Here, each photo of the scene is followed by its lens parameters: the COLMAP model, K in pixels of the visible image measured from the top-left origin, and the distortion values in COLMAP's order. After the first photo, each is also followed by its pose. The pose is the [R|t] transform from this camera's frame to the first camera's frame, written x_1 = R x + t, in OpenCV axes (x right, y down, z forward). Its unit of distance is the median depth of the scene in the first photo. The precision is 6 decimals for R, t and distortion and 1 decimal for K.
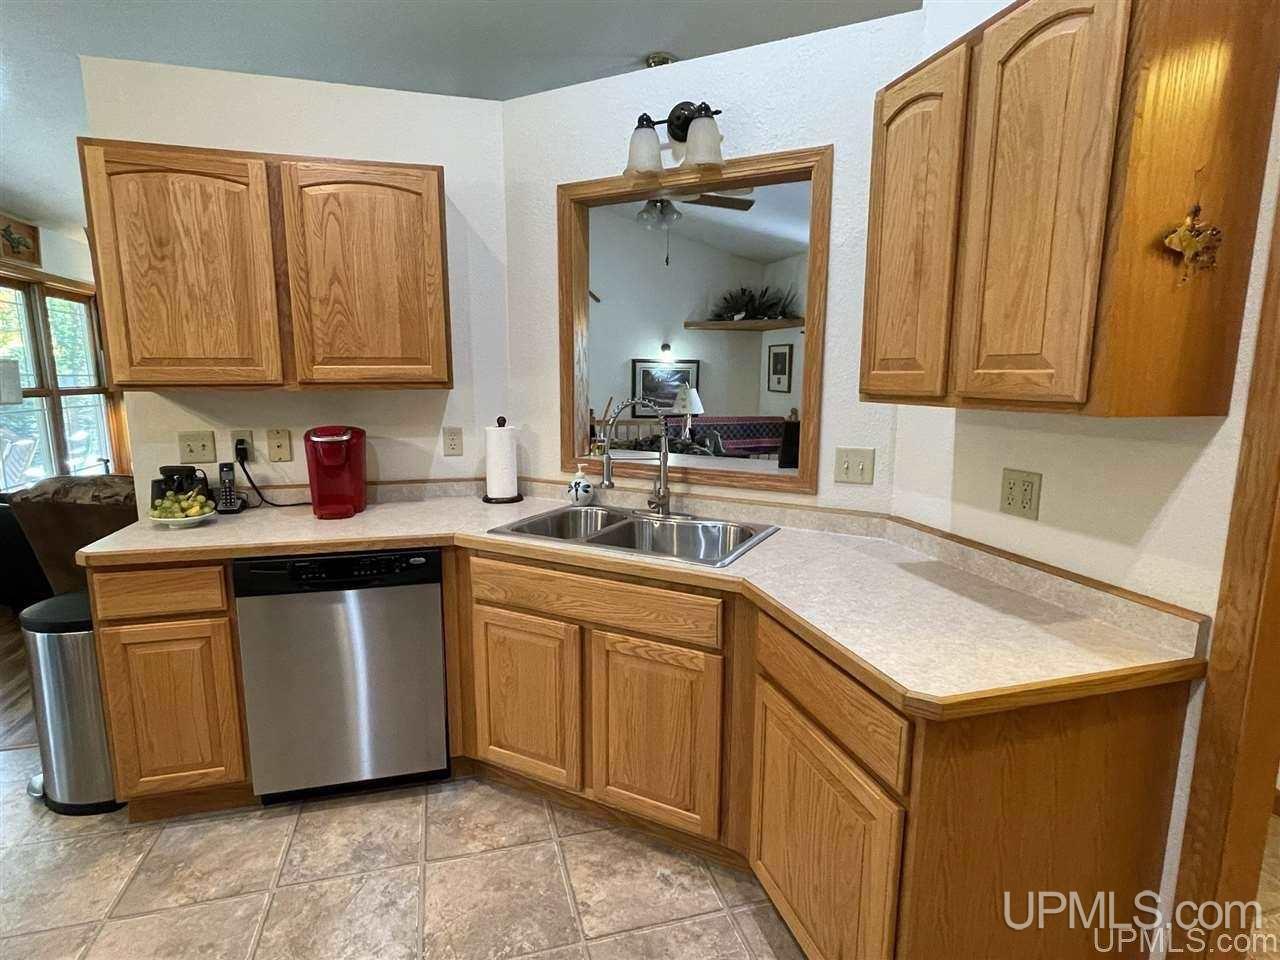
lens RADIAL K [[670.9, 0, 637.6], [0, 670.9, 484.8], [0, 0, 1]] dist [-0.000083, 0.000466]
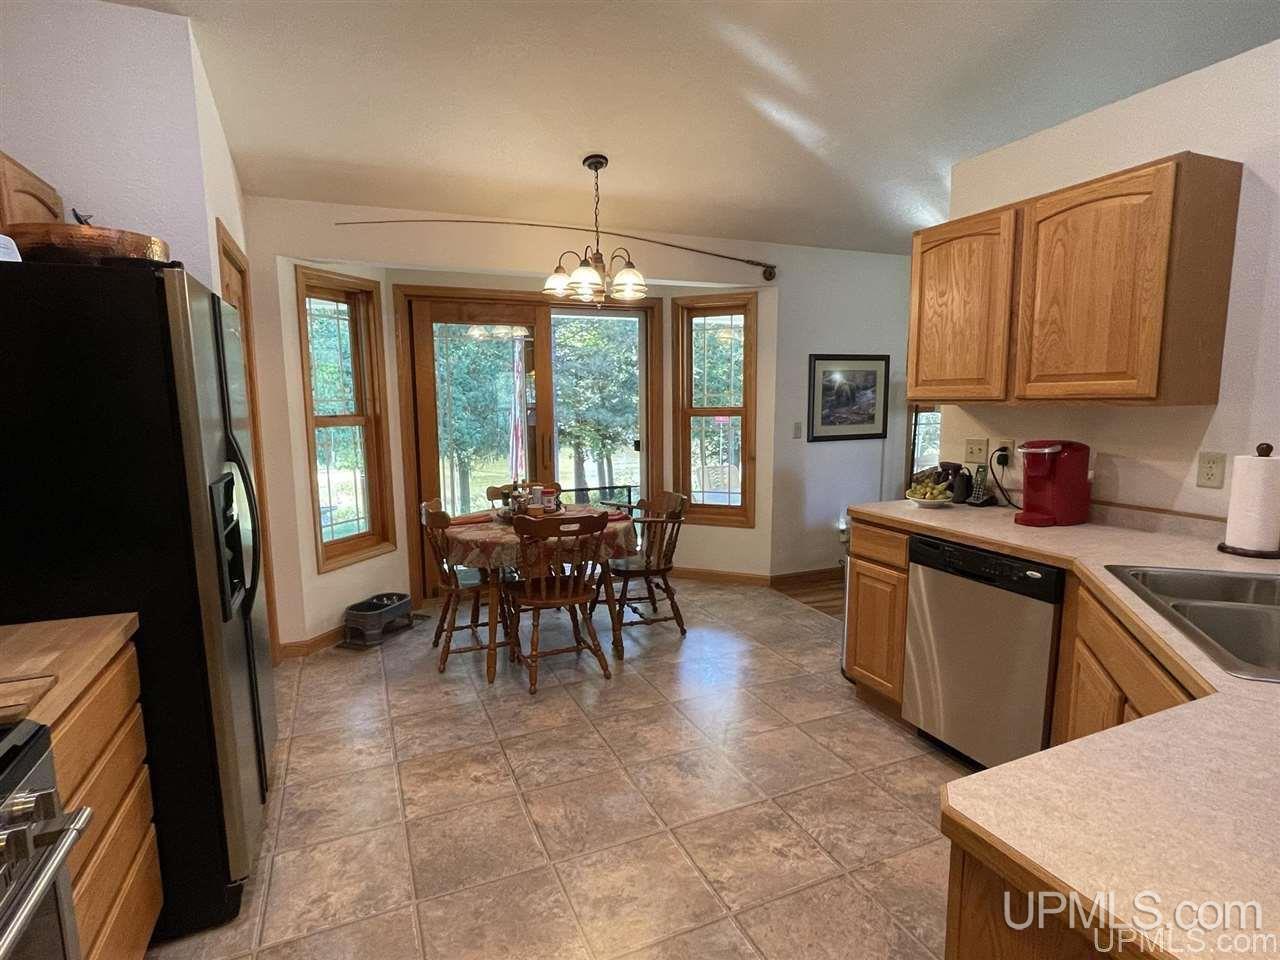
lens RADIAL K [[670.9, 0, 640.3], [0, 670.9, 486.0], [0, 0, 1]] dist [-0.000083, 0.000466]
pose [[0.135083, 0.129625, -0.982319, 0.538093], [-0.153276, 0.982205, 0.108533, -0.034367], [0.978907, 0.135905, 0.152548, 0.236373]]
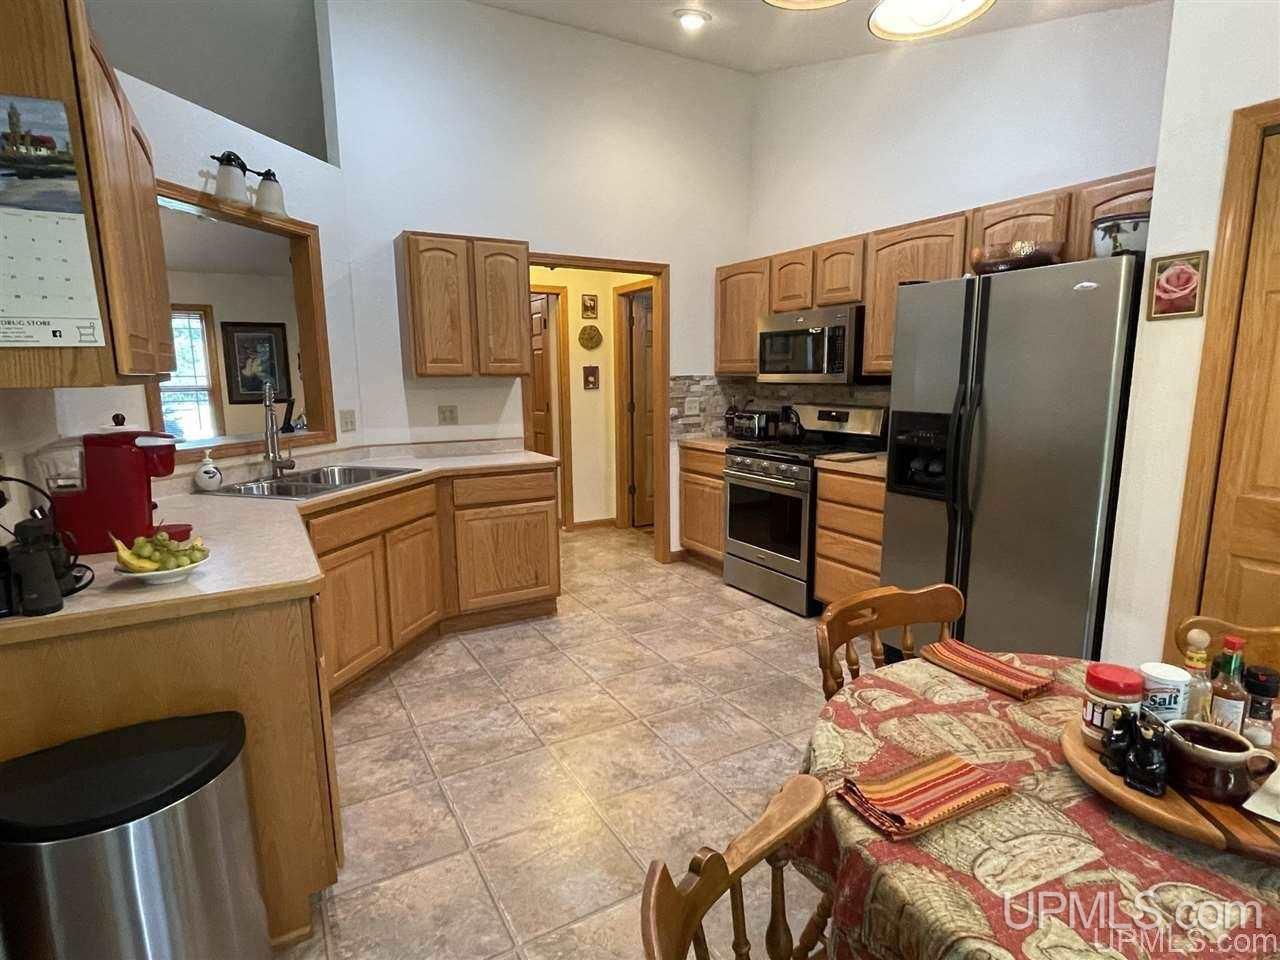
lens RADIAL K [[670.9, 0, 638.5], [0, 670.9, 480.4], [0, 0, 1]] dist [-0.000083, 0.000466]
pose [[-0.238783, -0.157267, 0.958254, -1.431736], [0.164836, 0.965914, 0.199599, -0.094418], [-0.956981, 0.205615, -0.204720, 0.651715]]
